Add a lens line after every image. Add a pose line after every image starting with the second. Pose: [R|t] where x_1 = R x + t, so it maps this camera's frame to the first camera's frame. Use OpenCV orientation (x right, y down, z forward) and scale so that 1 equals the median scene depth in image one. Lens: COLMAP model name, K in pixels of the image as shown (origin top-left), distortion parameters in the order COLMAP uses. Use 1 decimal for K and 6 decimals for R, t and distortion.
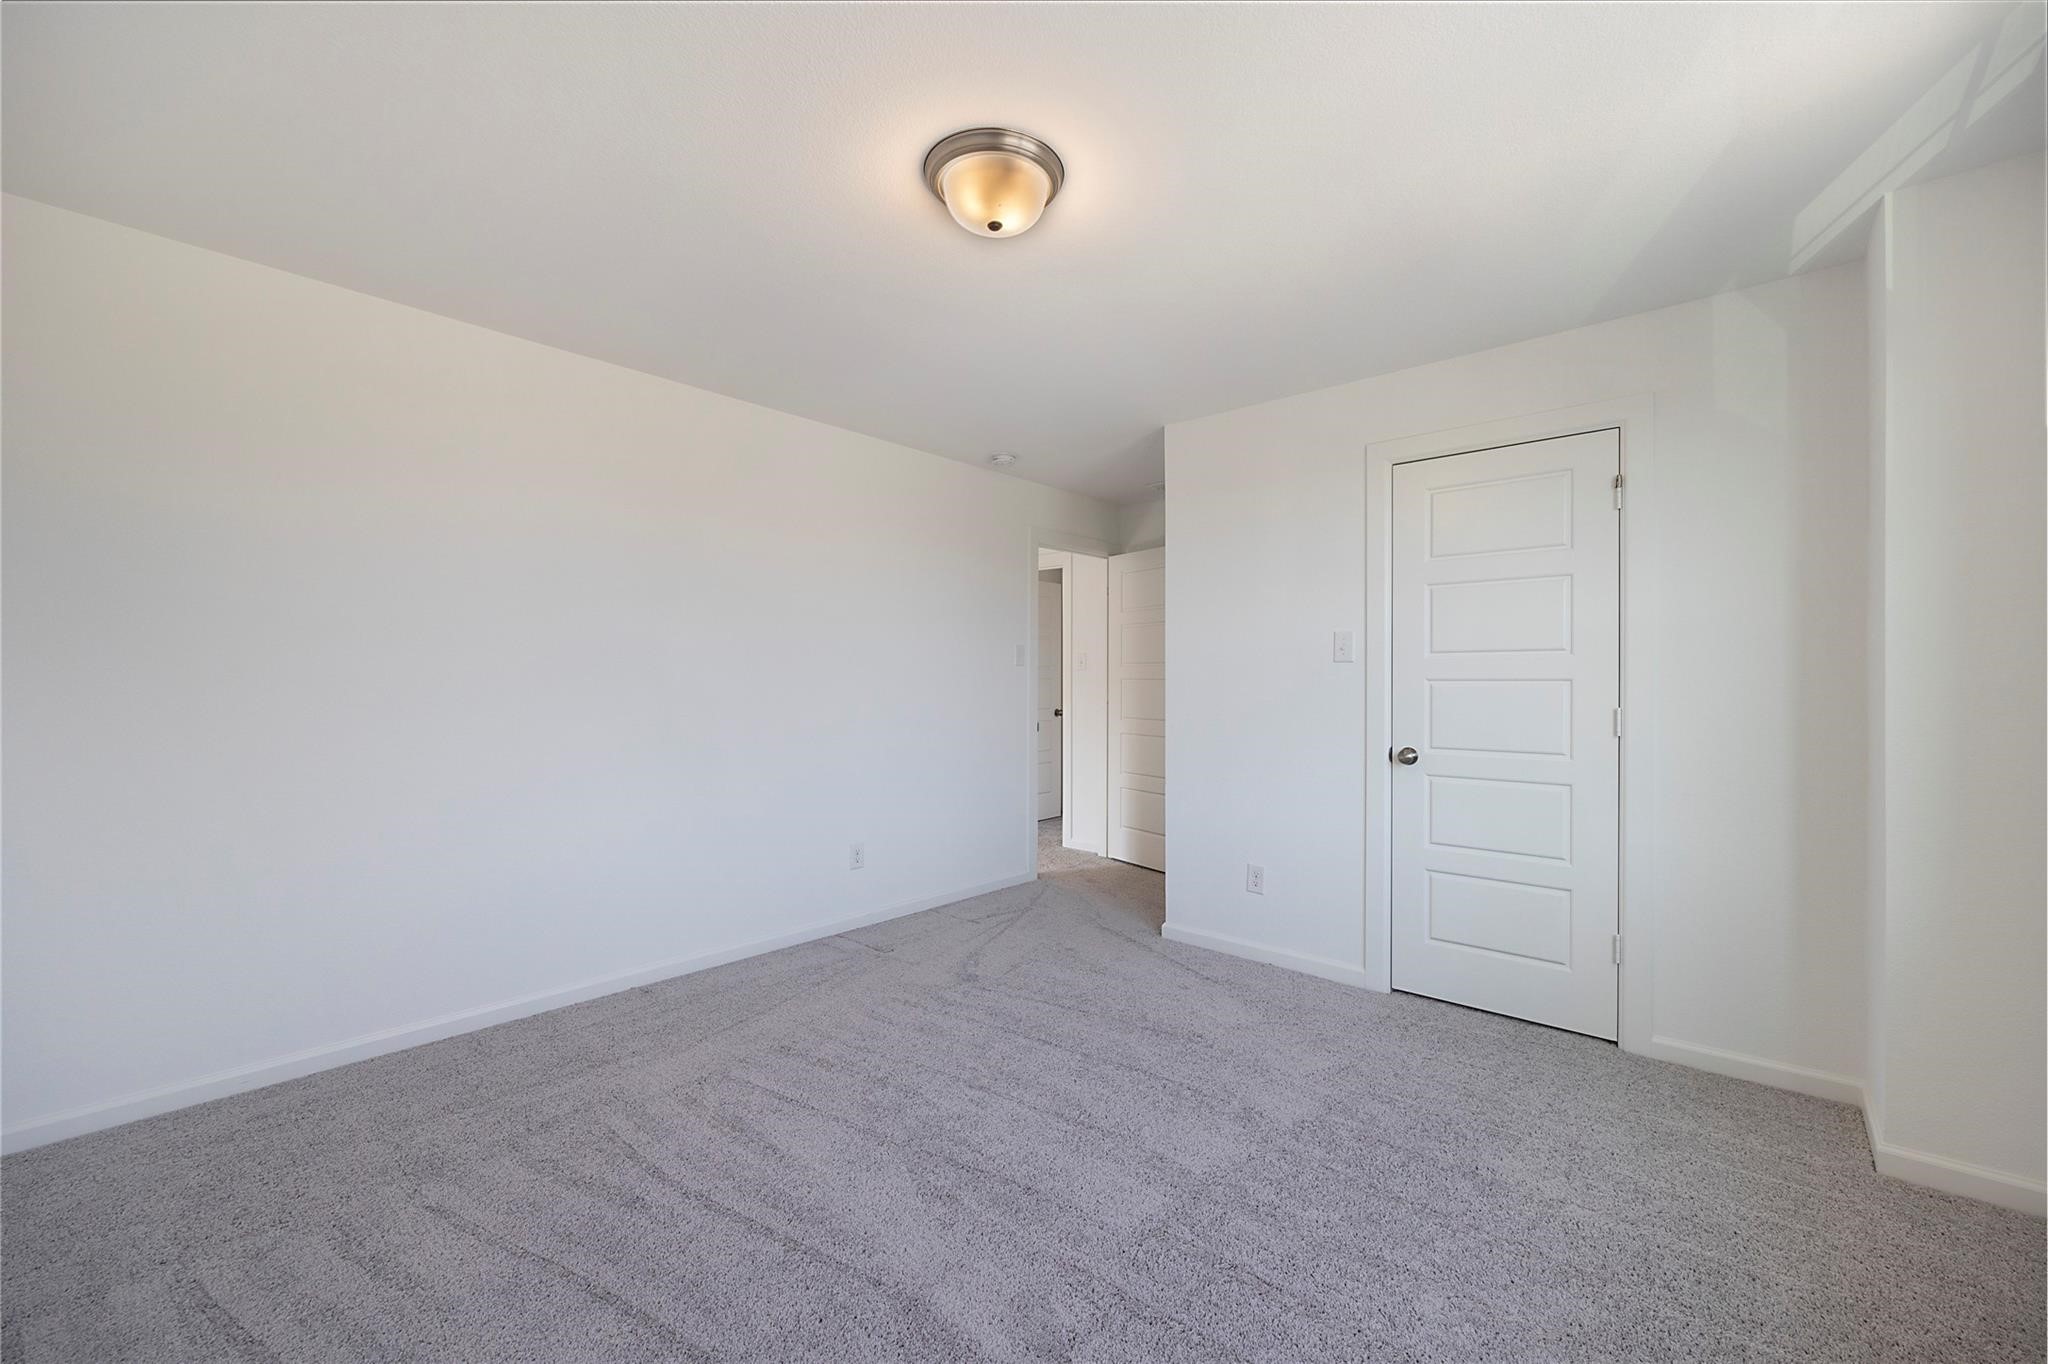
lens RADIAL K [[823.6, 0, 1024.5], [0, 823.6, 678.9], [0, 0, 1]] dist [-0.004288, 0.000333]
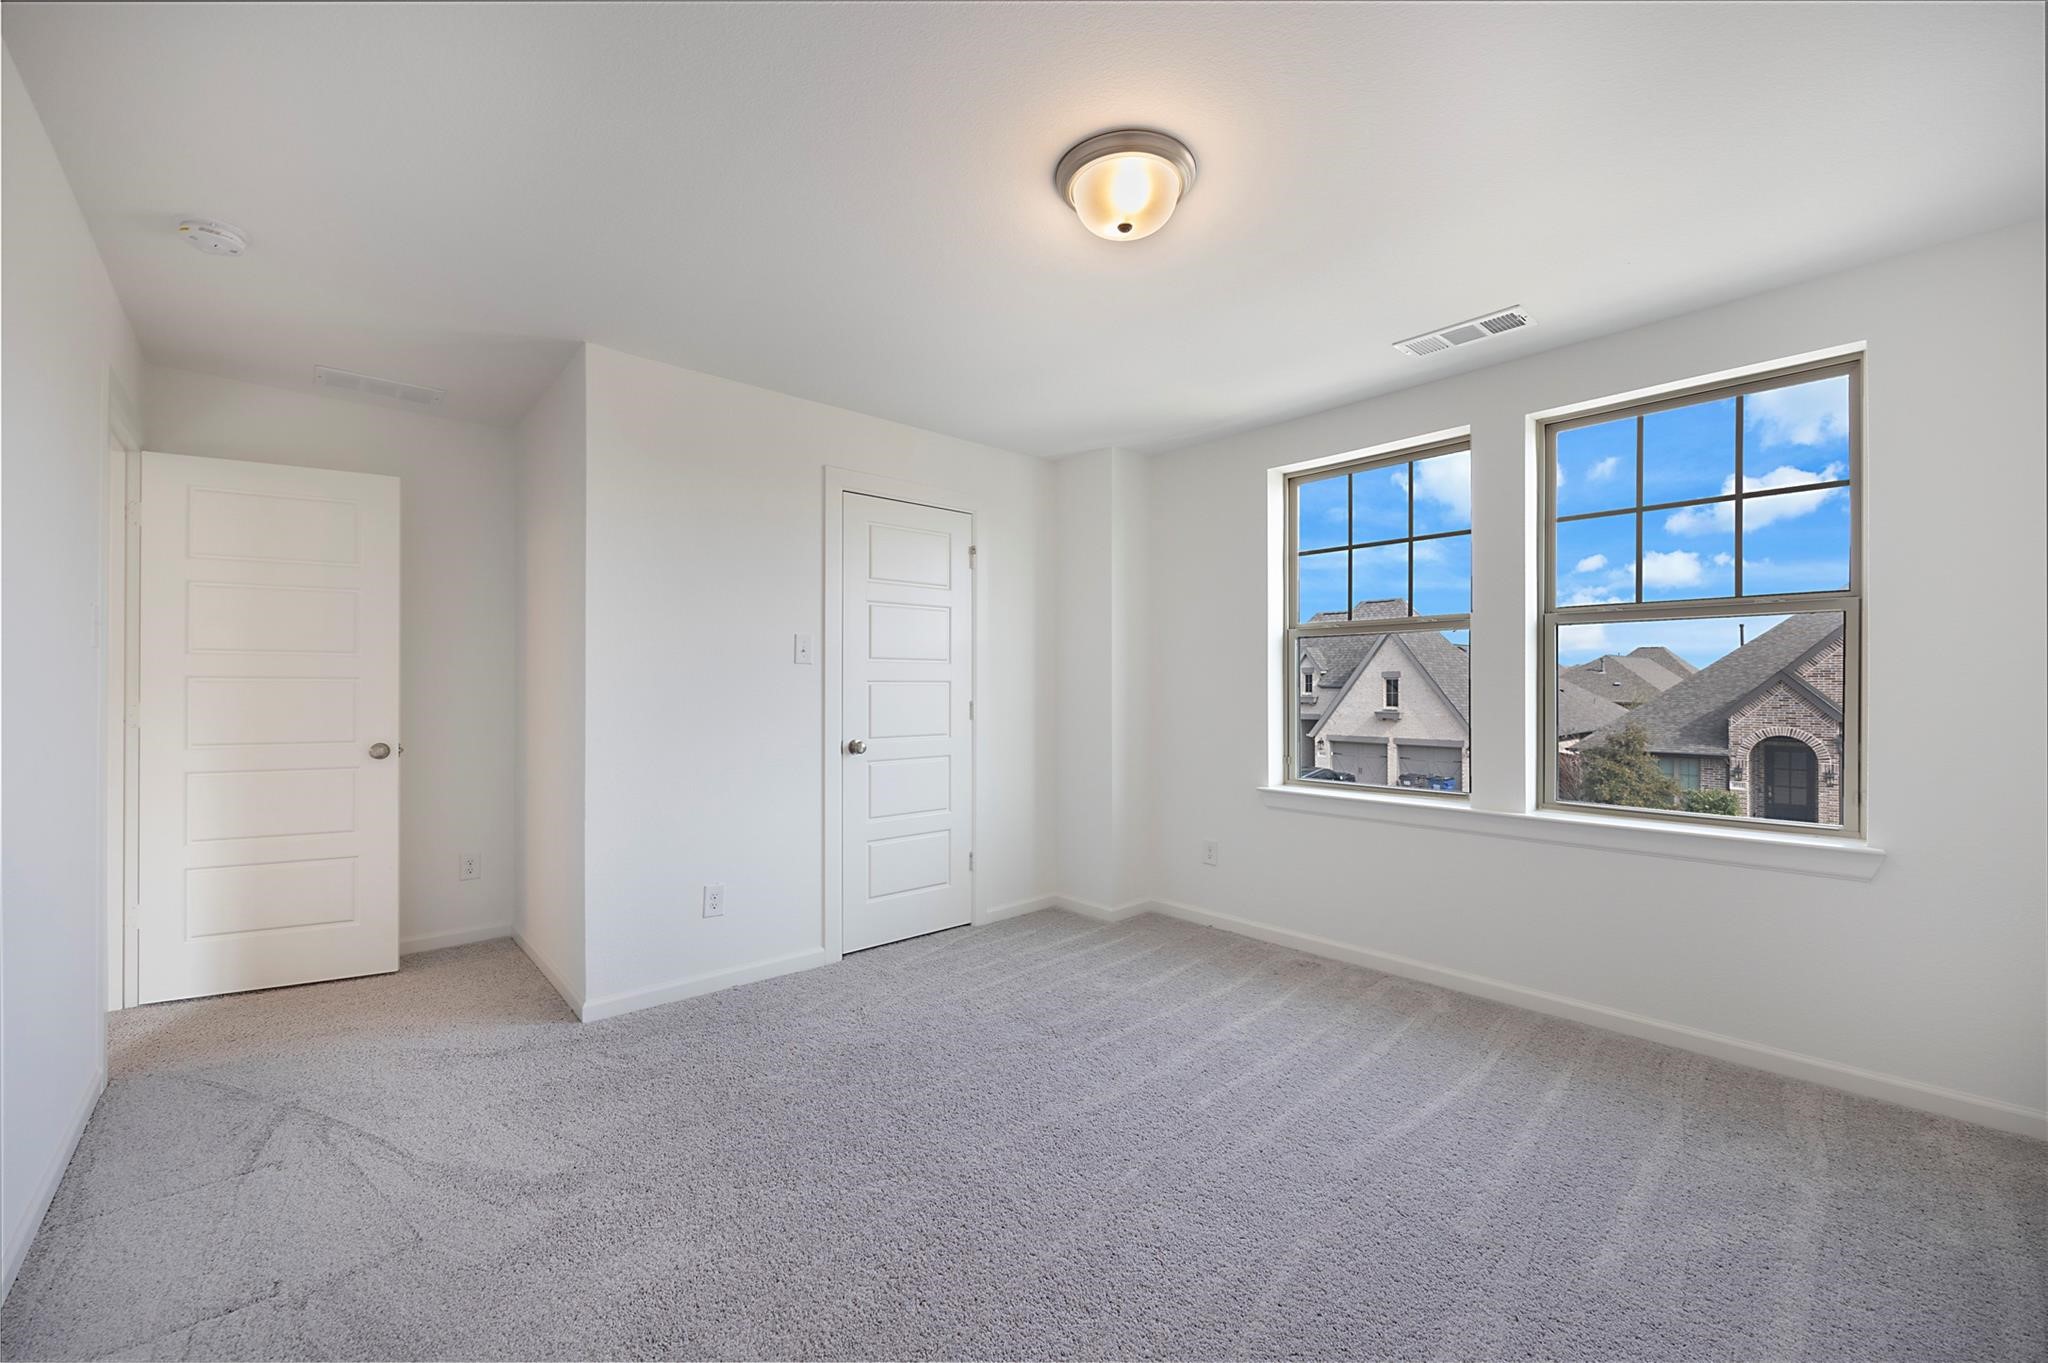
lens RADIAL K [[823.6, 0, 1014.9], [0, 823.6, 684.5], [0, 0, 1]] dist [-0.004288, 0.000333]
pose [[0.107842, 0.001751, 0.994167, -0.637386], [-0.002653, 0.999995, -0.001474, 0.006525], [-0.994165, -0.002479, 0.107846, 0.629542]]
